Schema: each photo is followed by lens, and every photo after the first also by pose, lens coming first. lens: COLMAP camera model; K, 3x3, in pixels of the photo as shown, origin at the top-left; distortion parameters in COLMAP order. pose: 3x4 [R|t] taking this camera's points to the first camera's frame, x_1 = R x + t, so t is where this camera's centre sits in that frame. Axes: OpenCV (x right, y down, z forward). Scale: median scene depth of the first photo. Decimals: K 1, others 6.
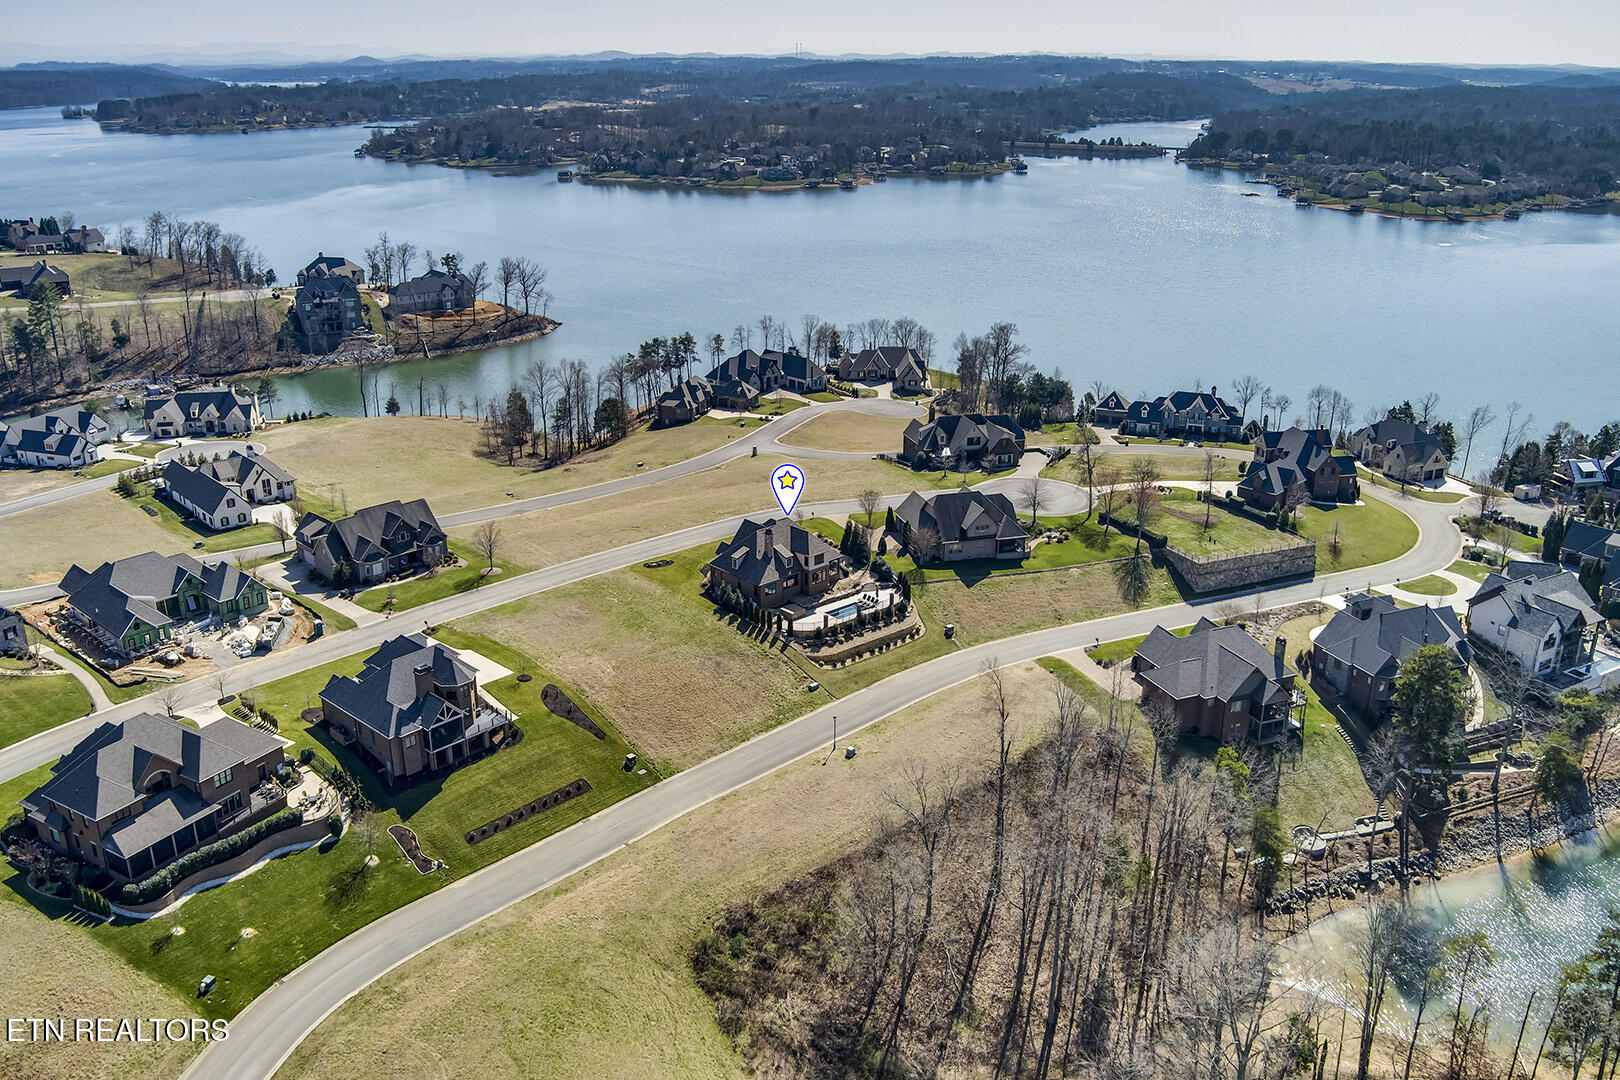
lens RADIAL K [[1339.7, 0, 810.0], [0, 1339.7, 540.0], [0, 0, 1]] dist [-0.088958, 0.048802]
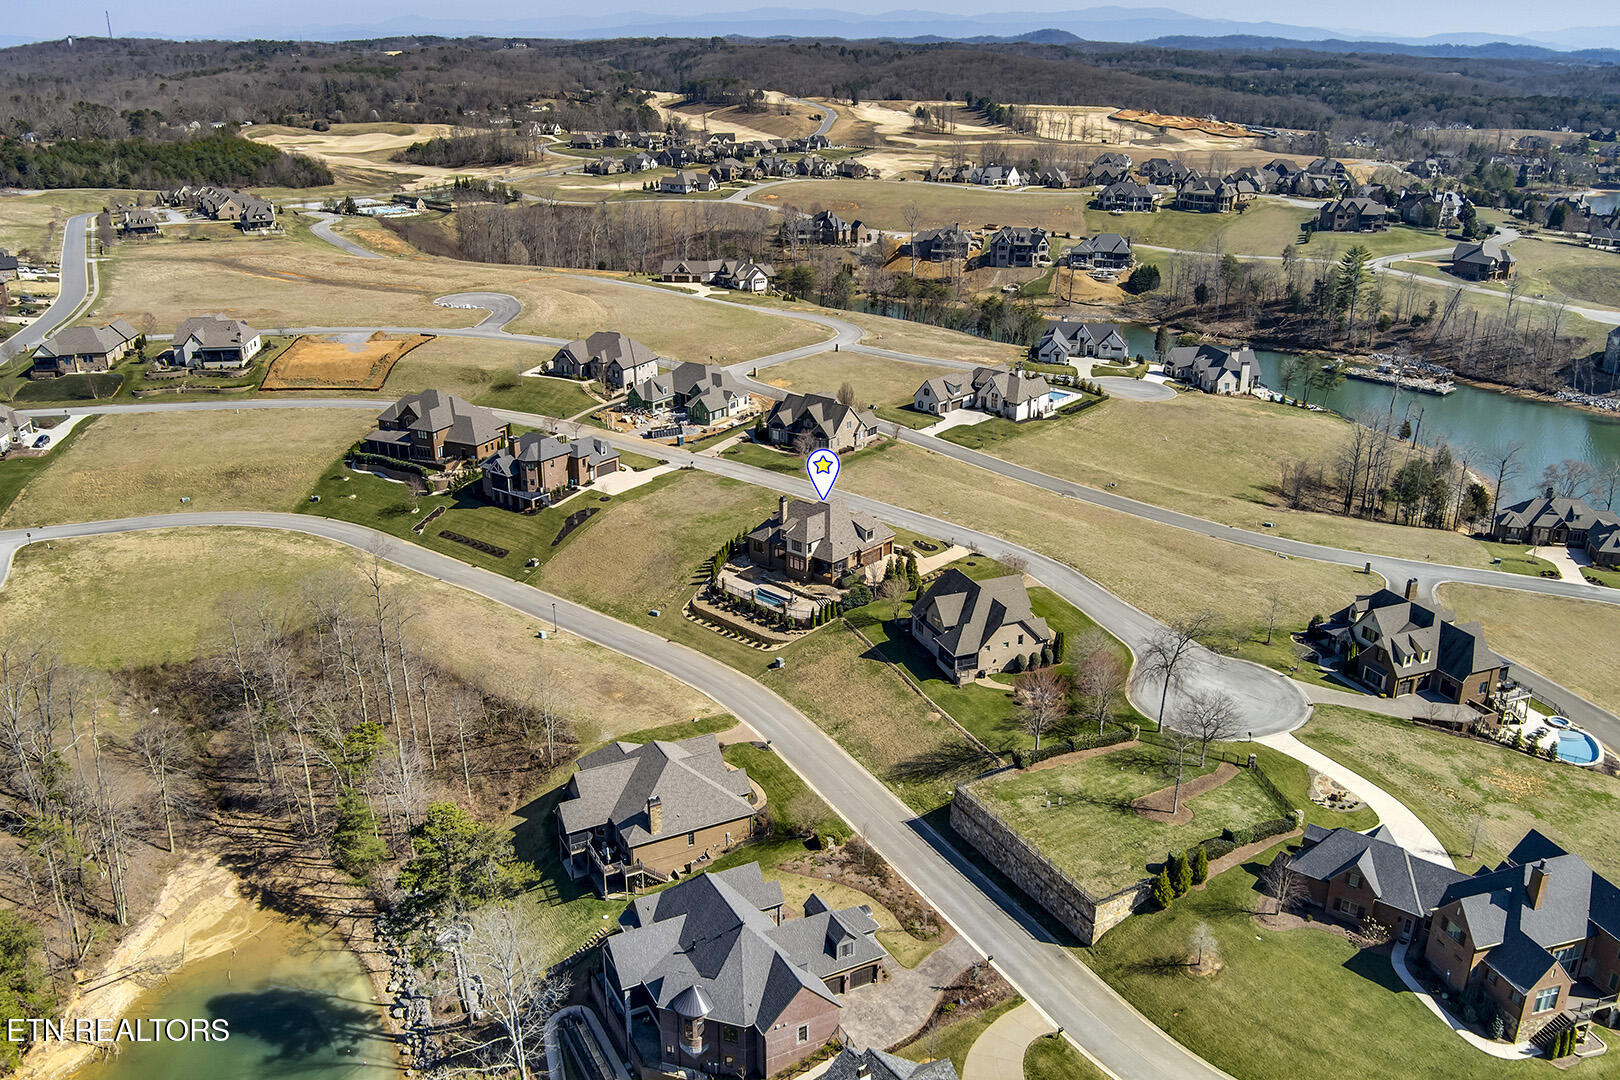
lens RADIAL K [[1339.7, 0, 810.0], [0, 1339.7, 540.0], [0, 0, 1]] dist [-0.088958, 0.048802]
pose [[0.093753, 0.350938, -0.931694, 0.975082], [-0.347781, 0.888406, 0.299637, -0.304202], [0.932877, 0.295934, 0.205340, 0.836406]]
